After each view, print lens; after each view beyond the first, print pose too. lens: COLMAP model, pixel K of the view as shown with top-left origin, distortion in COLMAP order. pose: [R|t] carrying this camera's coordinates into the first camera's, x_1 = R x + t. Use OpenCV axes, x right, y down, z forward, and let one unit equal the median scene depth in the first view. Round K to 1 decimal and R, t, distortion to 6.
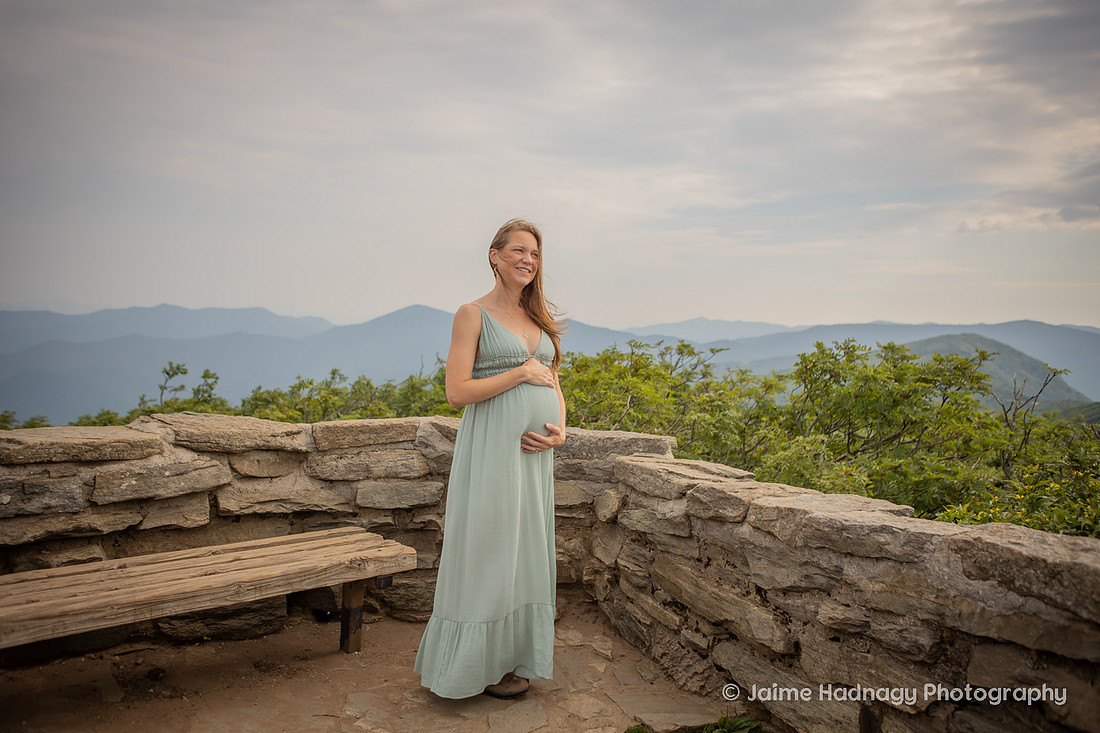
lens RADIAL K [[890.3, 0, 548.1], [0, 890.3, 363.8], [0, 0, 1]] dist [-0.096817, 0.107163]
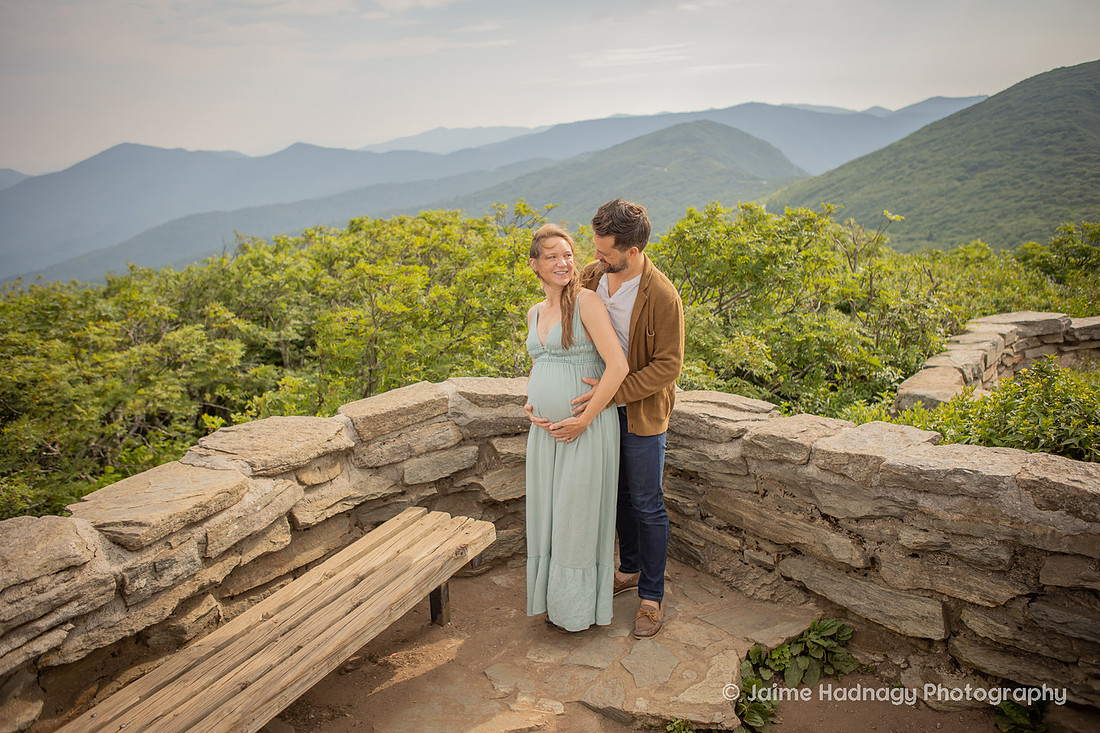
lens RADIAL K [[907.4, 0, 550.0], [0, 907.4, 366.5], [0, 0, 1]] dist [-0.096928, 0.109552]
pose [[0.954929, -0.154455, 0.253484, -0.342129], [0.099186, 0.970908, 0.217945, -0.211862], [-0.279772, -0.182980, 0.942468, -0.016158]]
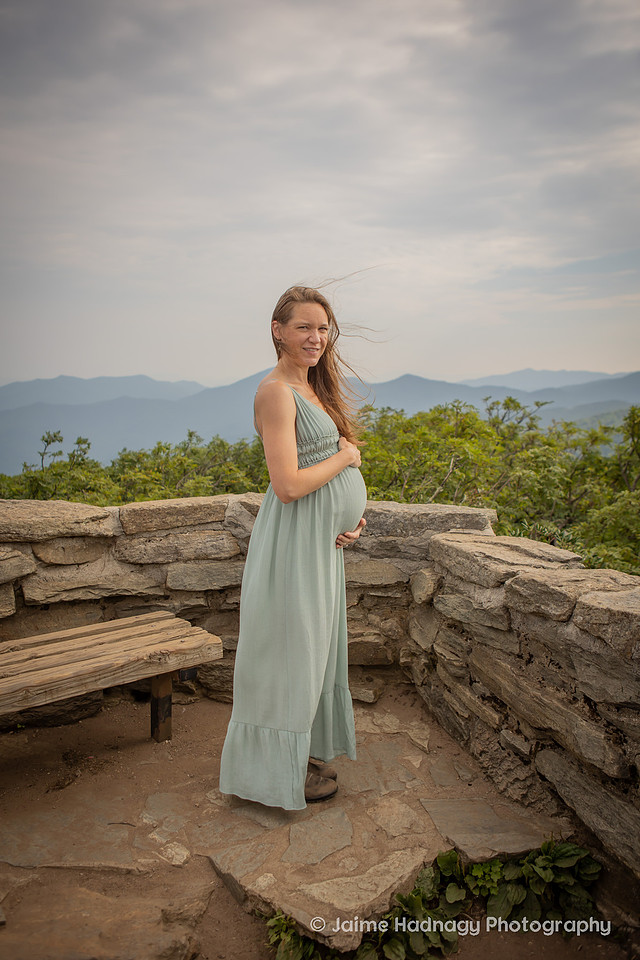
lens RADIAL K [[777.0, 0, 309.6], [0, 777.0, 473.1], [0, 0, 1]] dist [-0.096817, 0.107163]
pose [[0.993763, -0.026820, -0.108240, 0.043679], [0.034710, 0.996823, 0.071681, -0.027877], [0.105974, -0.074991, 0.991537, 0.193393]]
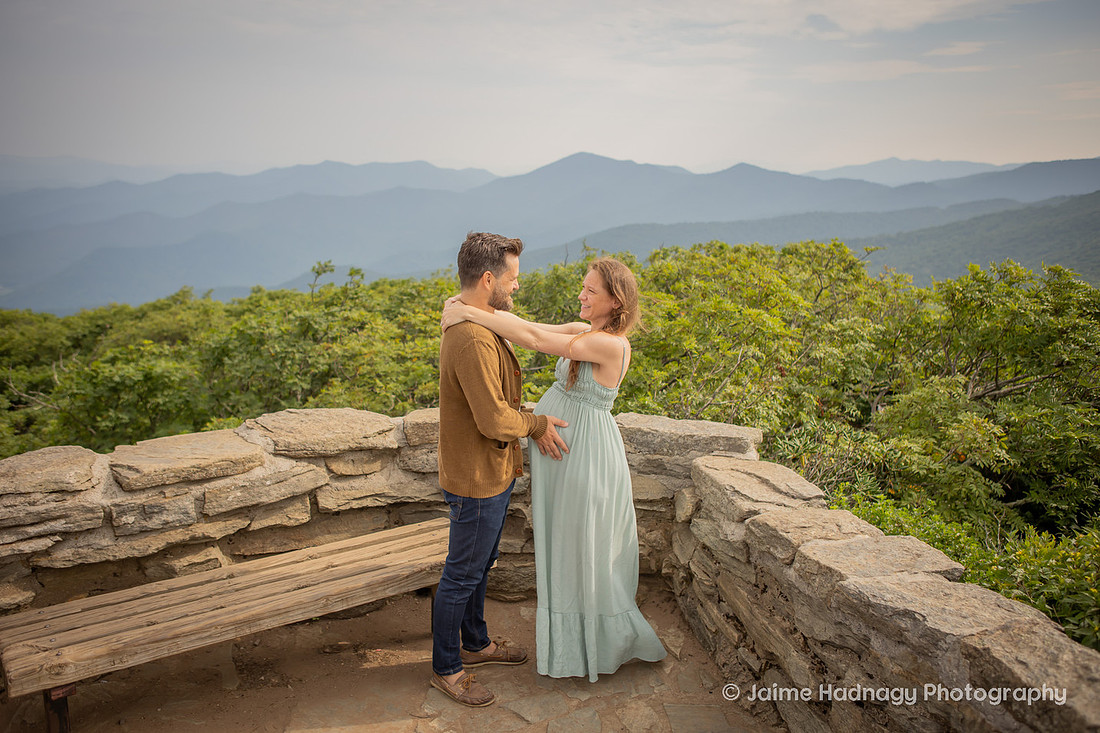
lens RADIAL K [[927.7, 0, 550.0], [0, 927.7, 362.7], [0, 0, 1]] dist [-0.094618, 0.111889]
pose [[0.983145, 0.006170, -0.182722, 0.120554], [0.023146, 0.987188, 0.157872, -0.192543], [0.181355, -0.159440, 0.970407, -0.032553]]
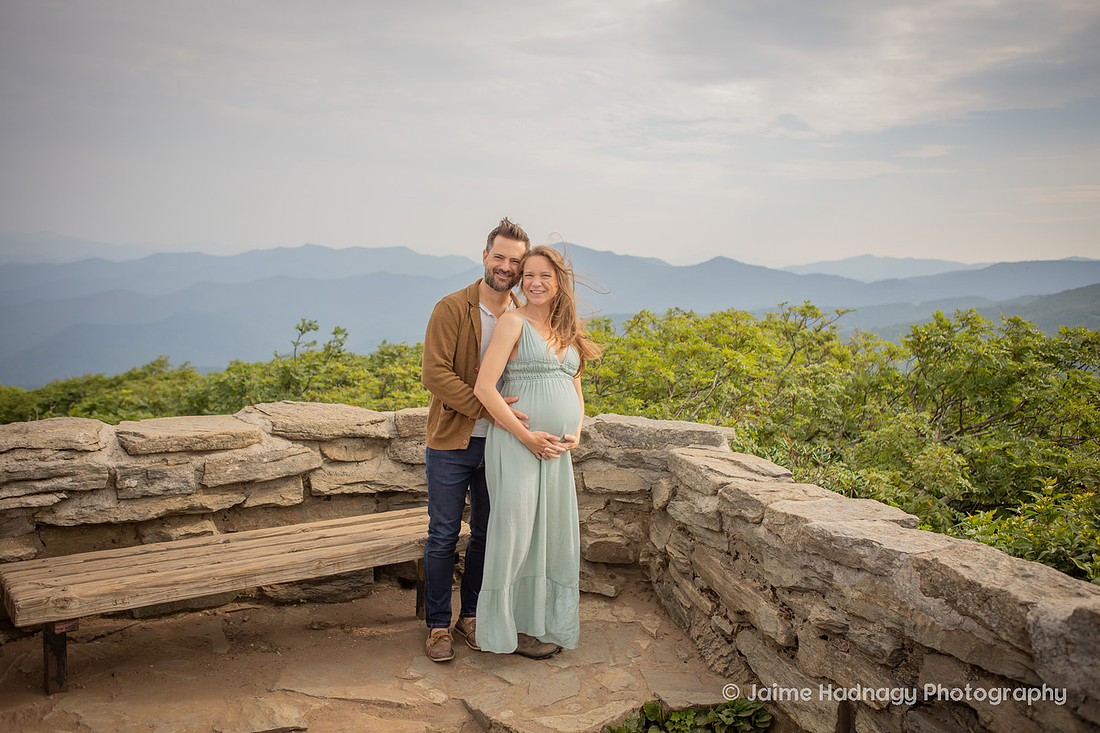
lens RADIAL K [[932.5, 0, 556.1], [0, 932.5, 362.6], [0, 0, 1]] dist [-0.099267, 0.118301]
pose [[0.988226, 0.009989, -0.152675, 0.124065], [-0.000326, 0.998002, 0.063187, -0.077317], [0.153001, -0.062393, 0.986254, -0.127725]]
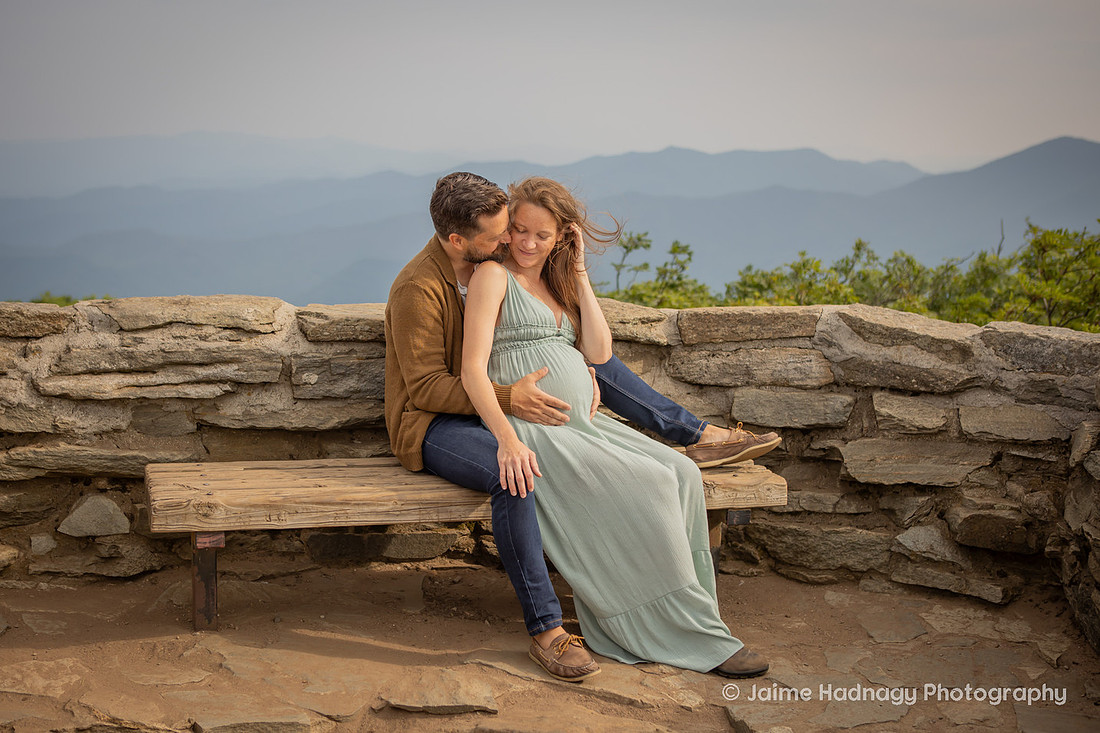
lens RADIAL K [[1372.9, 0, 507.9], [0, 1372.9, 351.8], [0, 0, 1]] dist [-0.050129, 0.110608]
pose [[0.861915, 0.044813, -0.505068, 0.234003], [-0.001523, 0.996311, 0.085800, 0.003344], [0.507050, -0.073183, 0.858804, -0.107570]]
